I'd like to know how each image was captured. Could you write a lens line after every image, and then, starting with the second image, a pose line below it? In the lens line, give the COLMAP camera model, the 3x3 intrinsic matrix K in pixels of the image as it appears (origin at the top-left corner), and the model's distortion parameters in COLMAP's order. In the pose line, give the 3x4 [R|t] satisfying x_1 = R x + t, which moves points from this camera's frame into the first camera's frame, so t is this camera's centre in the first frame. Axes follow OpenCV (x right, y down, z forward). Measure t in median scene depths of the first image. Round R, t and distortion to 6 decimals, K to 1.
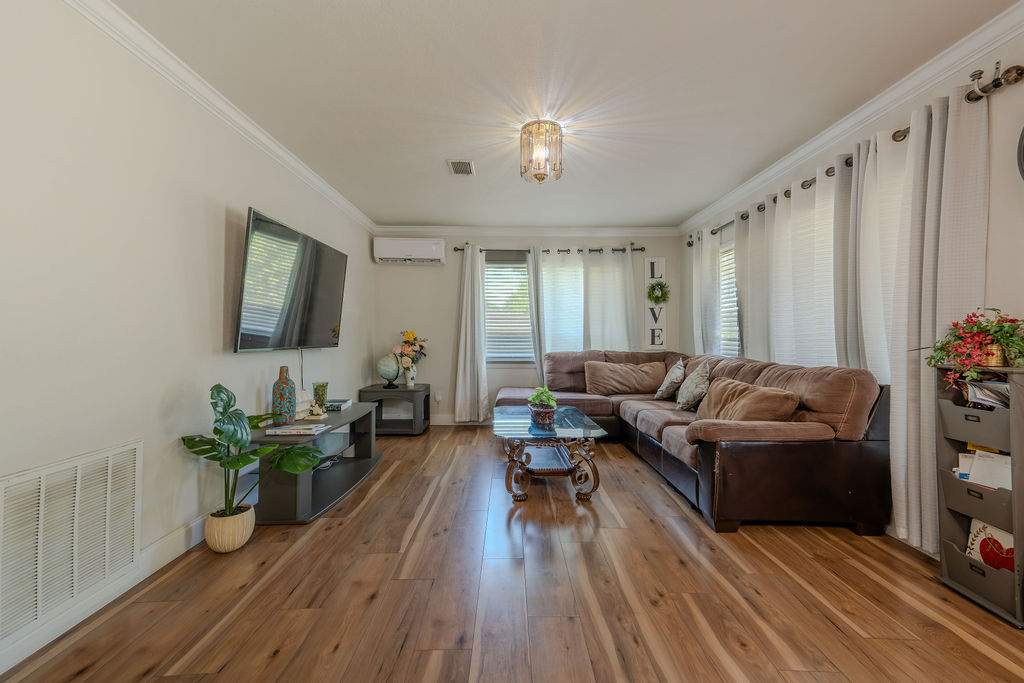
lens RADIAL K [[439.4, 0, 503.8], [0, 439.4, 340.0], [0, 0, 1]] dist [0.063902, -0.000088]
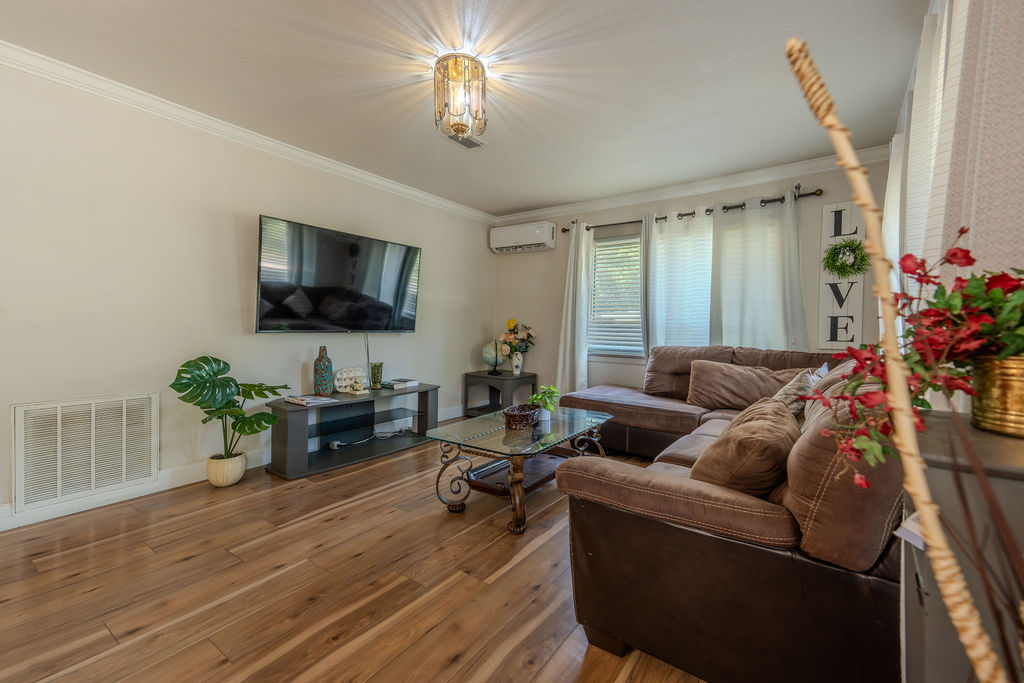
lens RADIAL K [[423.5, 0, 506.4], [0, 423.5, 339.6], [0, 0, 1]] dist [0.064060, 0.000022]
pose [[0.805178, 0.032222, -0.592157, 0.344644], [-0.019143, 0.999415, 0.028353, -0.000499], [0.592724, -0.011493, 0.805324, 0.218659]]
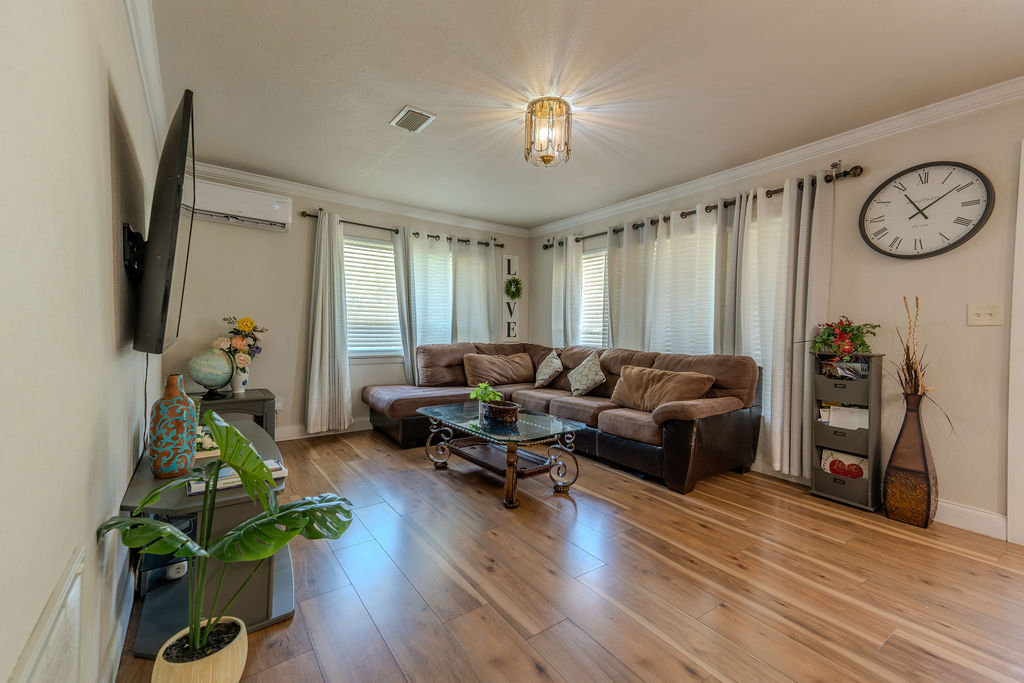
lens RADIAL K [[433.7, 0, 507.1], [0, 433.7, 342.0], [0, 0, 1]] dist [0.062572, 0.000040]
pose [[0.815023, -0.004606, 0.579410, -0.282554], [-0.010205, 0.999699, 0.022302, -0.000666], [-0.579339, -0.024089, 0.814731, 0.155183]]
